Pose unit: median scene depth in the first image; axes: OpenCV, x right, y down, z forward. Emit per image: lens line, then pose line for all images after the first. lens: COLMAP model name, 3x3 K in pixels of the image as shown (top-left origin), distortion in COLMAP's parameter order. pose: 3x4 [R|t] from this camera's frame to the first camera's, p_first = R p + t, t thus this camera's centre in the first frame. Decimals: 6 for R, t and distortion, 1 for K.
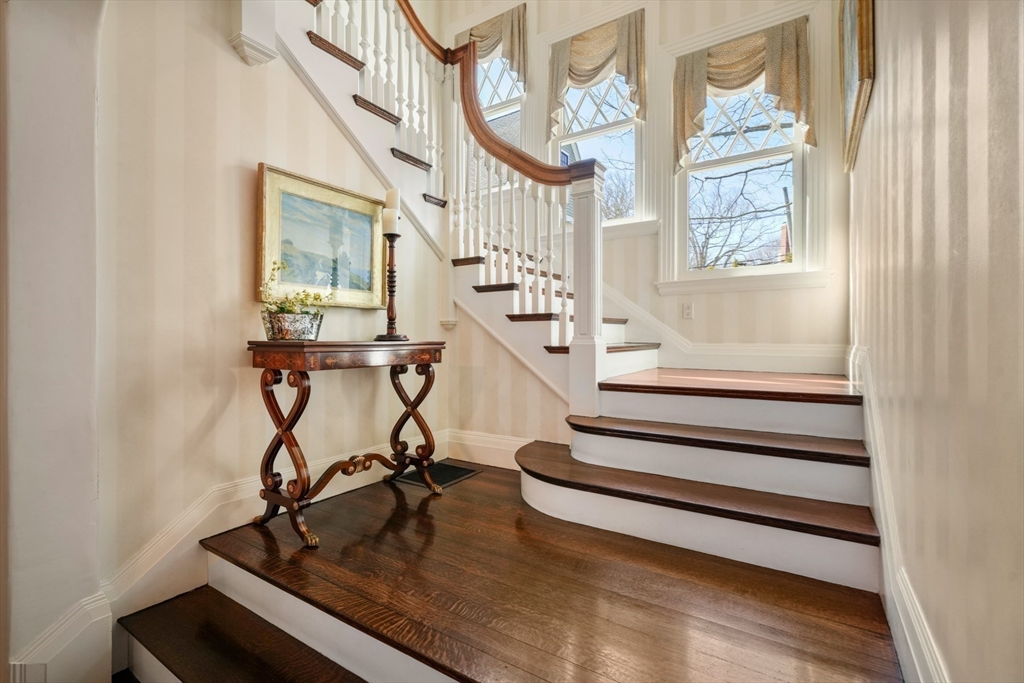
lens RADIAL K [[469.9, 0, 520.7], [0, 469.9, 345.1], [0, 0, 1]] dist [0.001389, -0.000516]
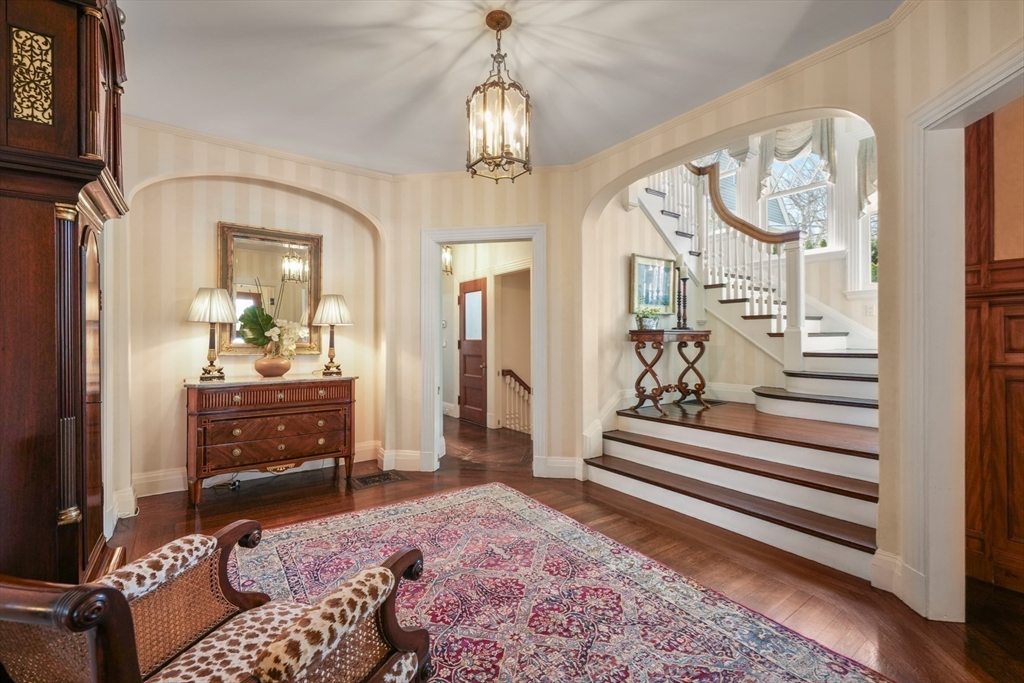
lens RADIAL K [[430.8, 0, 523.9], [0, 430.8, 335.6], [0, 0, 1]] dist [0.001575, -0.000311]
pose [[0.926251, -0.005753, -0.376863, -0.195871], [-0.000338, 0.999870, -0.016095, 0.040571], [0.376907, 0.015035, 0.926129, -0.903046]]
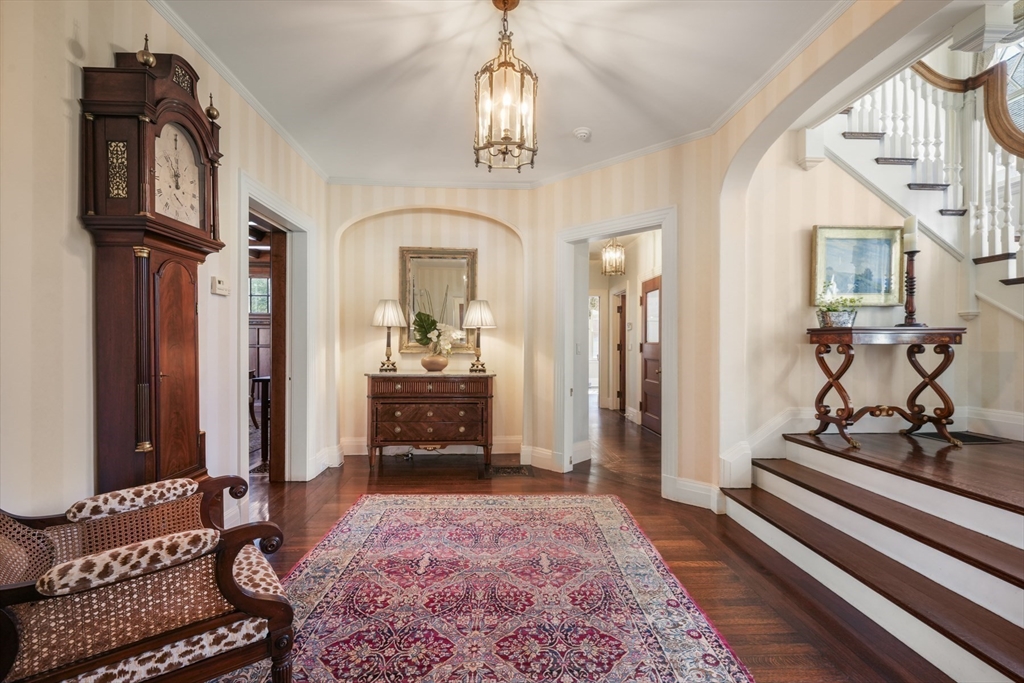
lens RADIAL K [[430.8, 0, 518.9], [0, 430.8, 342.9], [0, 0, 1]] dist [0.001575, -0.000311]
pose [[0.582794, -0.000195, -0.812620, 0.077022], [-0.009355, 0.999932, -0.006949, 0.050204], [0.812566, 0.011652, 0.582752, -0.619368]]
